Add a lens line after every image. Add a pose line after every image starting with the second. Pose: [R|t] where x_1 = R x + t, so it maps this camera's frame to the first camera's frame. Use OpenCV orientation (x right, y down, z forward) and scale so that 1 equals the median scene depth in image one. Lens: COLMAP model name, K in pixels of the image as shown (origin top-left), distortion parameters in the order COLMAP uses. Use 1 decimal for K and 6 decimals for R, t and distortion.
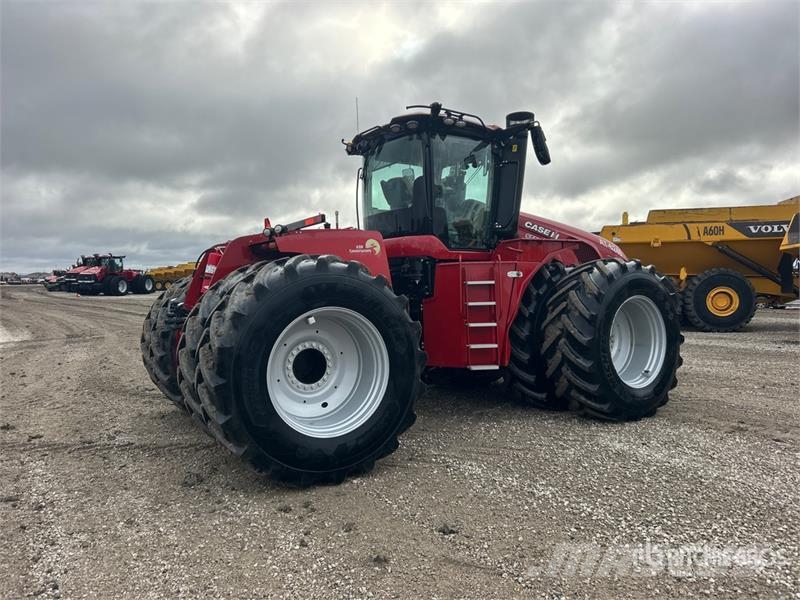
lens RADIAL K [[596.0, 0, 404.8], [0, 596.0, 302.0], [0, 0, 1]] dist [0.053870, -0.038868]
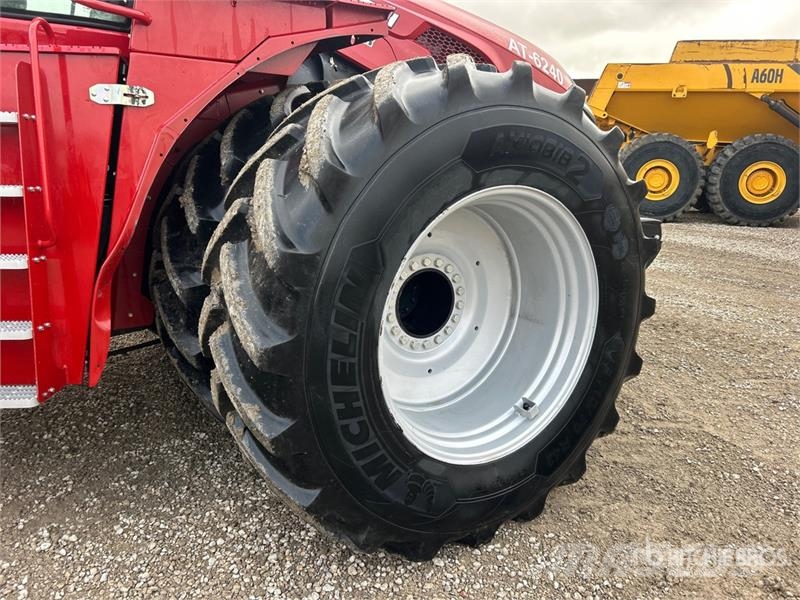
lens RADIAL K [[596.0, 0, 403.3], [0, 596.0, 304.9], [0, 0, 1]] dist [0.053870, -0.038868]
pose [[0.998634, 0.045370, -0.025933, 0.322192], [-0.038264, 0.972806, 0.228437, -0.017439], [0.035592, -0.227132, 0.973213, 0.640751]]
